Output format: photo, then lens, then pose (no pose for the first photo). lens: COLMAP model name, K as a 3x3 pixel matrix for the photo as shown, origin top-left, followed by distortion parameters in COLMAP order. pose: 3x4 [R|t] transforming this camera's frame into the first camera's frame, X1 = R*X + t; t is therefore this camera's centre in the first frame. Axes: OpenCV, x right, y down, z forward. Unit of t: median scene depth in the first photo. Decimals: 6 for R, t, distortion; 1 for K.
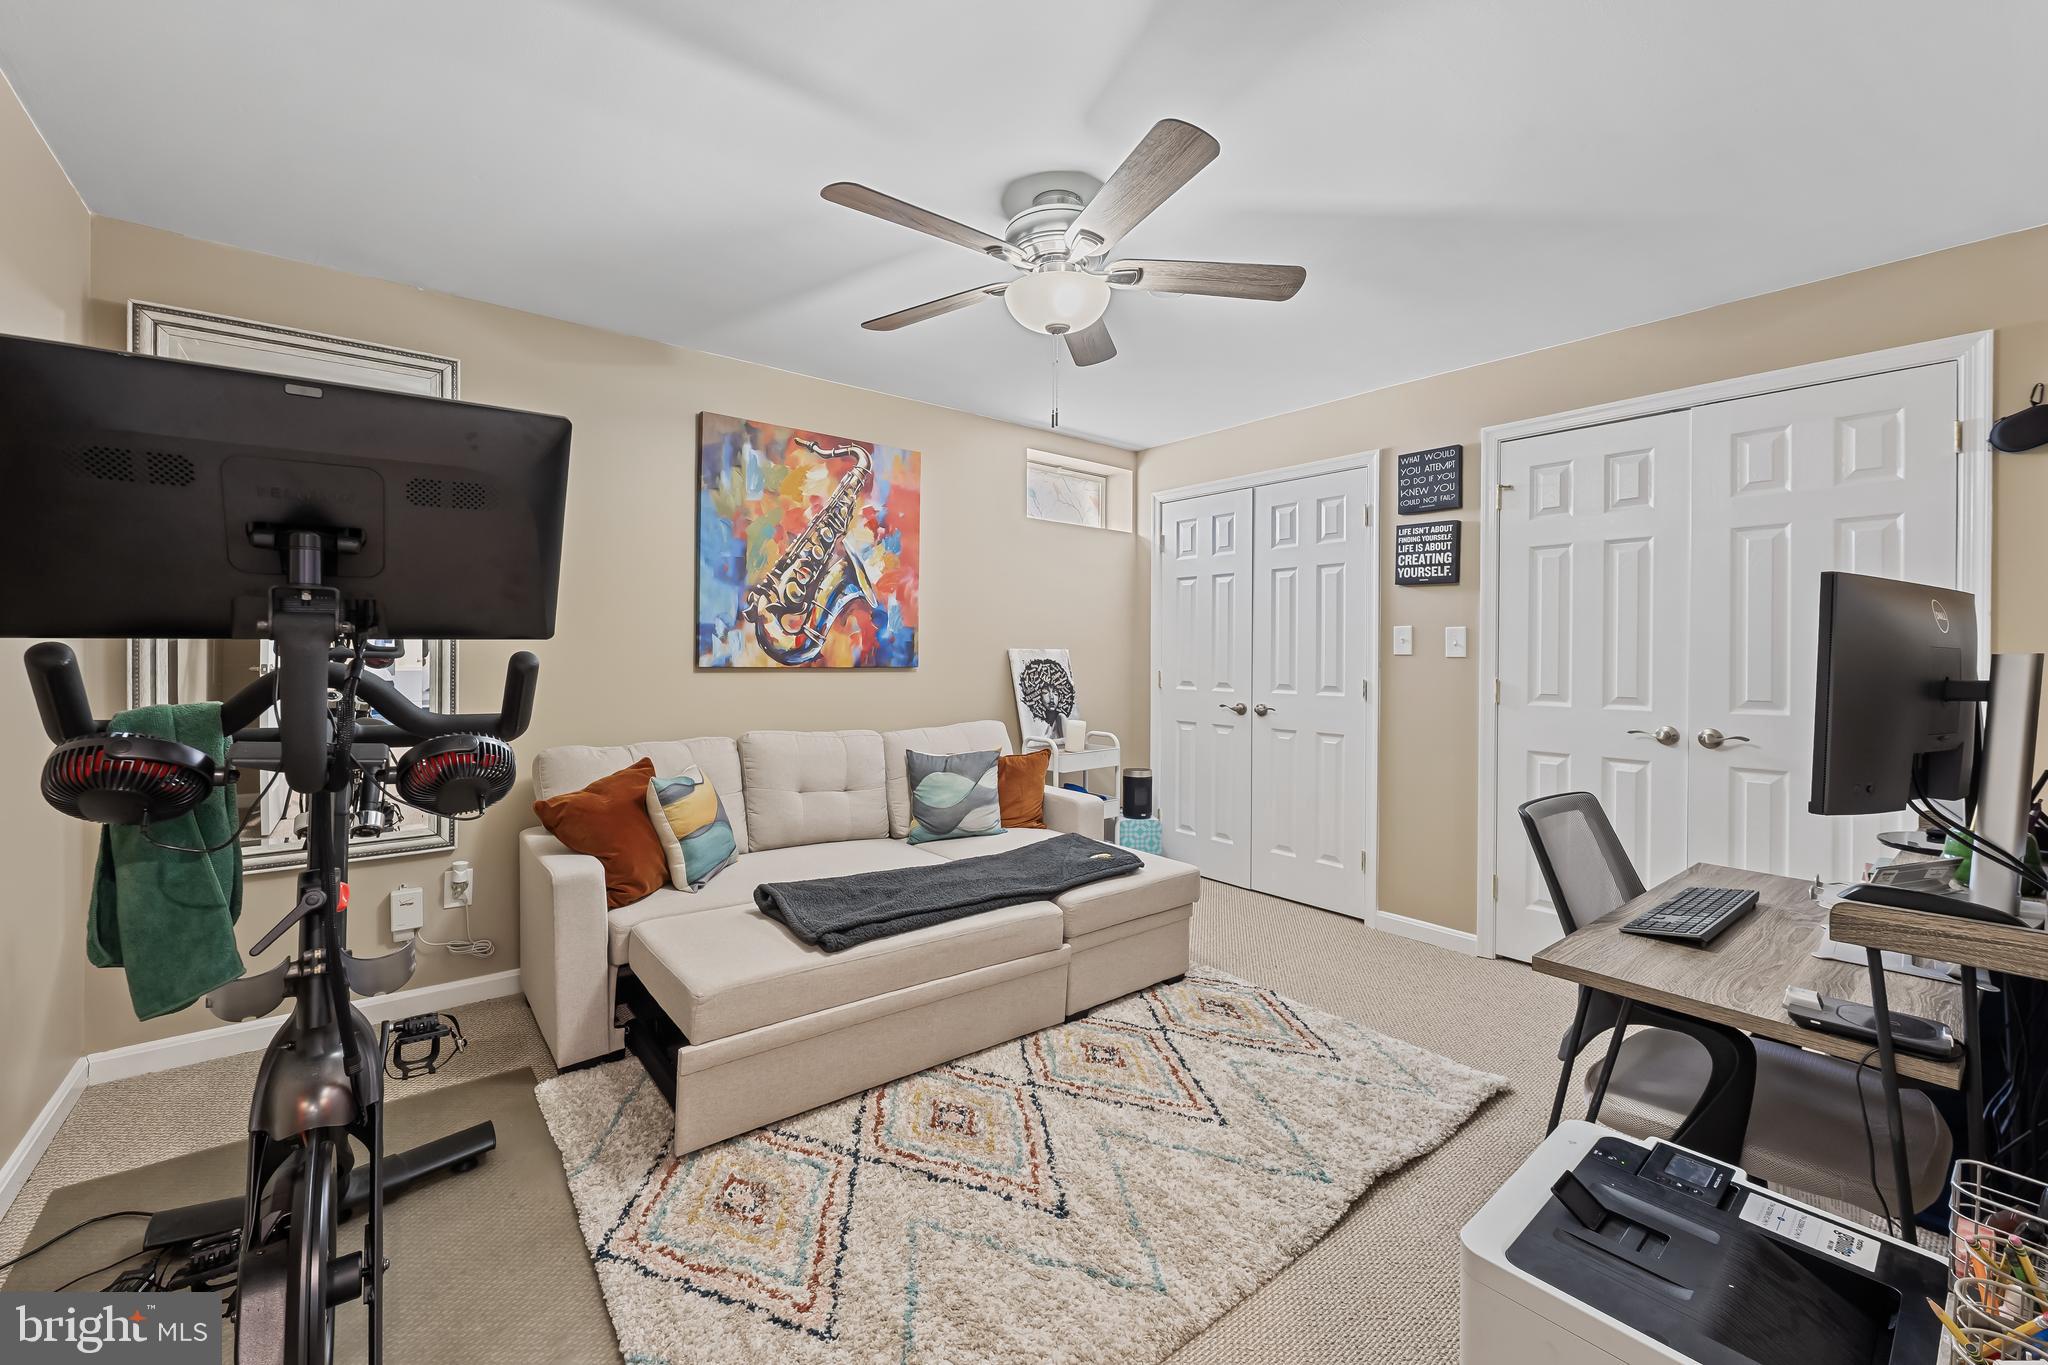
lens RADIAL K [[835.0, 0, 1028.0], [0, 835.0, 676.9], [0, 0, 1]] dist [-0.006115, -0.000665]
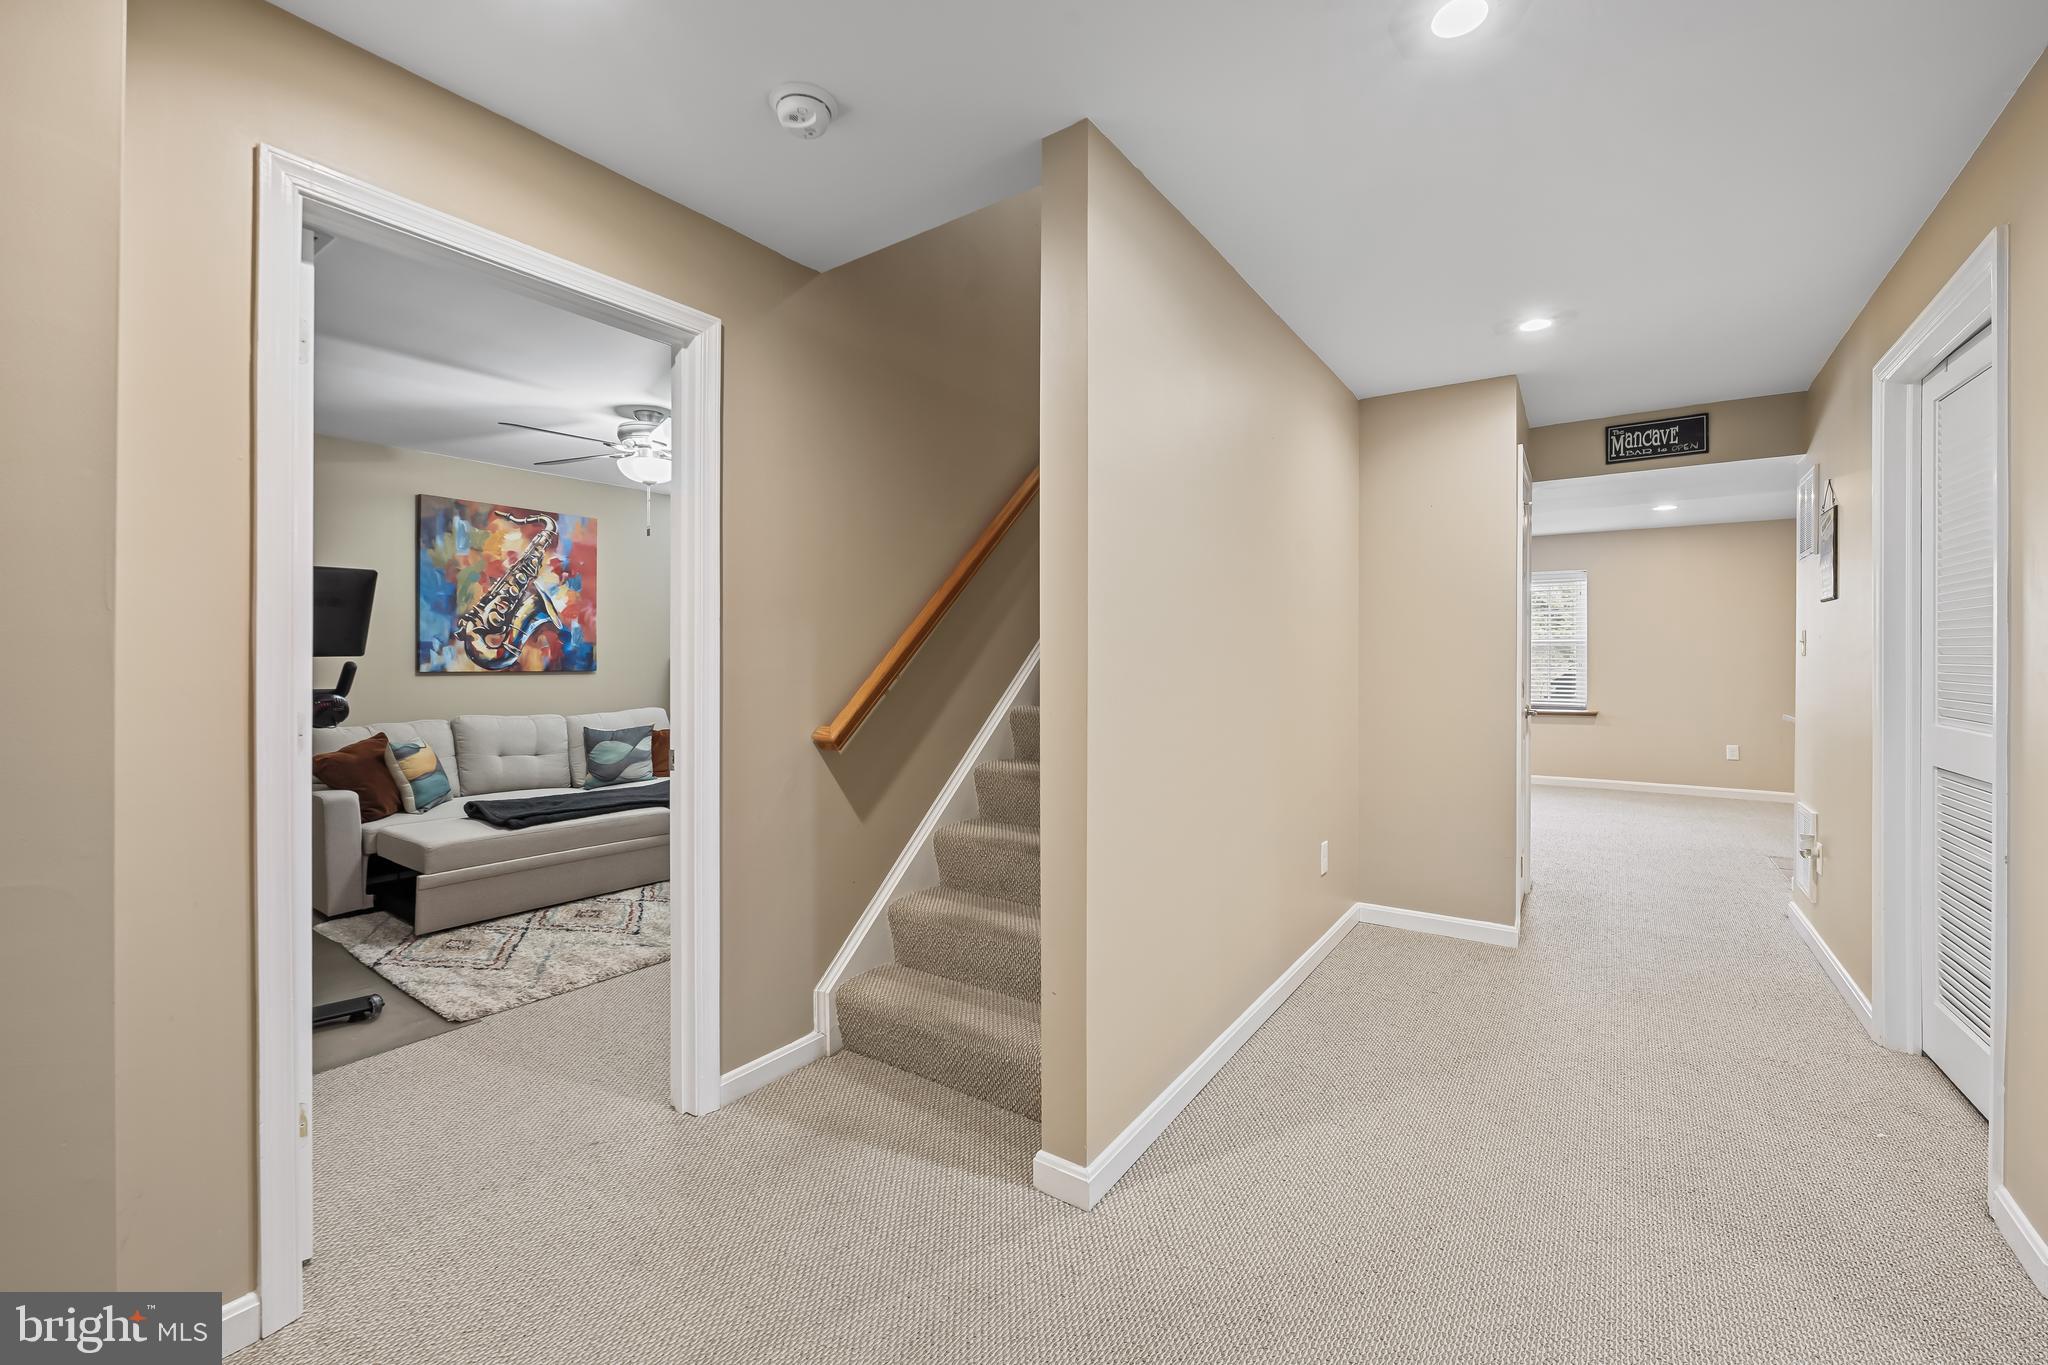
lens RADIAL K [[835.0, 0, 1031.0], [0, 835.0, 673.5], [0, 0, 1]] dist [-0.006115, -0.000665]
pose [[0.962235, -0.014861, 0.271814, 0.222605], [0.017795, 0.999807, -0.008333, 0.020995], [-0.271637, 0.012855, 0.962314, -0.646918]]
